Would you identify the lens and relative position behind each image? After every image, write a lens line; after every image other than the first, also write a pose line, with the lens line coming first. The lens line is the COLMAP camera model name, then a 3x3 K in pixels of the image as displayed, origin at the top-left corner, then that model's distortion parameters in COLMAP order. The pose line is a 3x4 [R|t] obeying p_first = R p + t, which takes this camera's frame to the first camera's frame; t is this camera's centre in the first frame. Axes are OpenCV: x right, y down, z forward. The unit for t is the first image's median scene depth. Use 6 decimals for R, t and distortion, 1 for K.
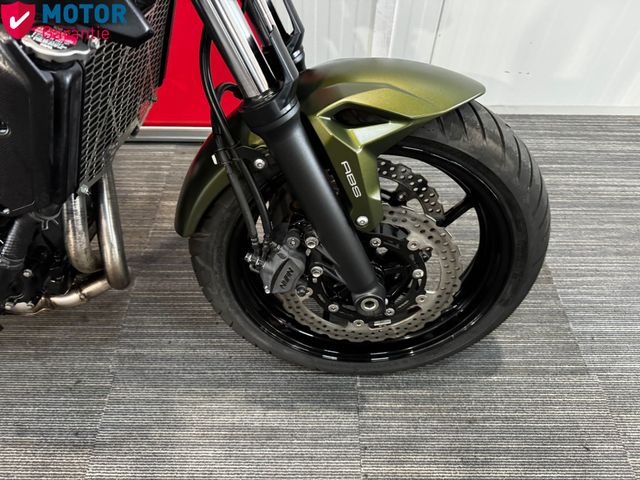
lens RADIAL K [[453.2, 0, 310.3], [0, 453.2, 239.1], [0, 0, 1]] dist [0.046017, -0.060907]
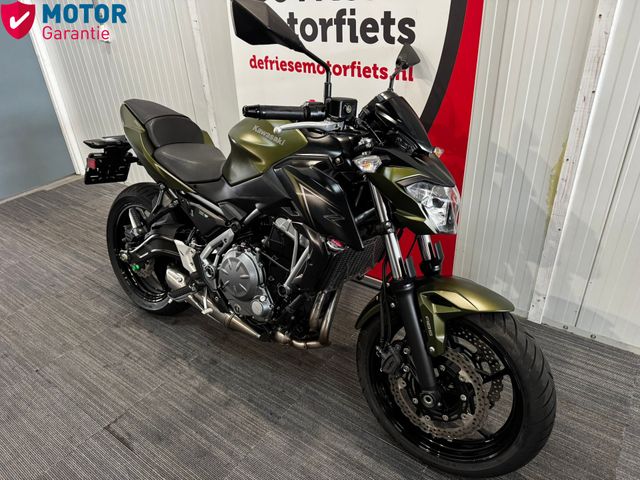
lens RADIAL K [[449.1, 0, 318.5], [0, 449.1, 236.1], [0, 0, 1]] dist [0.076107, -0.118842]
pose [[0.814240, 0.243486, -0.526999, 0.441740], [-0.417426, 0.876443, -0.240007, 0.146453], [0.403446, 0.415407, 0.815272, -0.732367]]
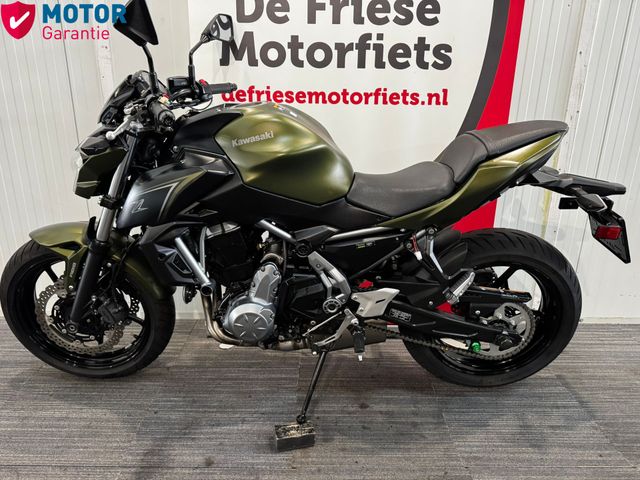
lens RADIAL K [[448.6, 0, 318.7], [0, 448.6, 241.7], [0, 0, 1]] dist [0.118745, -0.198694]
pose [[0.999759, 0.007755, 0.020544, -0.970758], [0.004767, 0.836598, -0.547797, 0.503633], [-0.021435, 0.547763, 0.836359, -0.588072]]
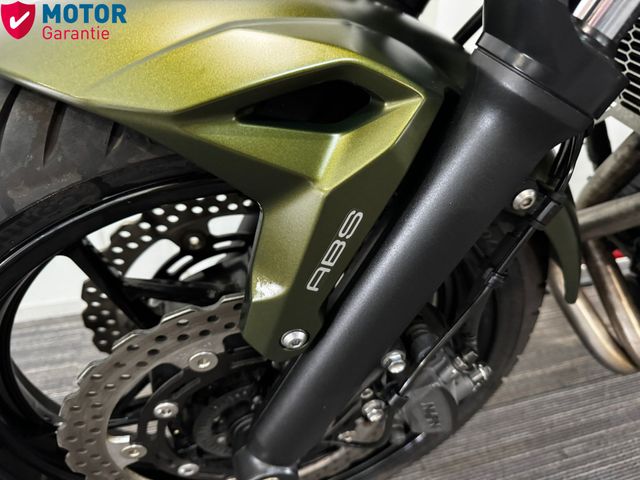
lens RADIAL K [[453.7, 0, 320.0], [0, 453.7, 240.0], [0, 0, 1]] dist [0.000426, -0.002513]
pose [[0.959580, -0.127509, 0.250895, -1.875788], [0.201851, 0.933039, -0.297817, -0.229954], [-0.196121, 0.336422, 0.921063, 0.588524]]
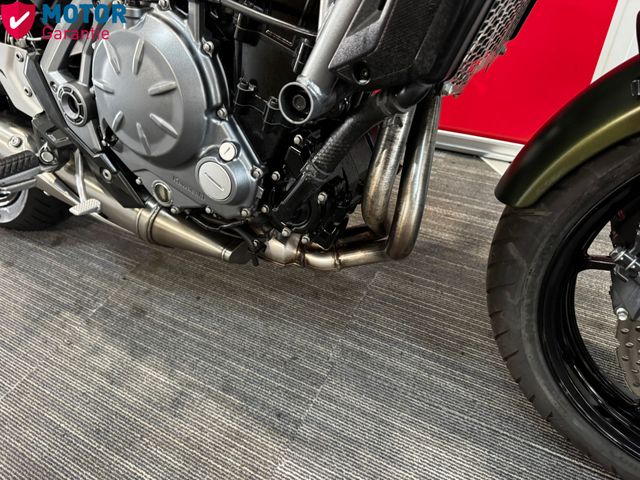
lens RADIAL K [[451.6, 0, 320.7], [0, 451.6, 231.3], [0, 0, 1]] dist [0.039532, -0.076120]
pose [[0.890048, 0.255767, -0.377357, -0.204259], [-0.308035, 0.947638, -0.084246, 0.143635], [0.336050, 0.191222, 0.922228, 0.173074]]
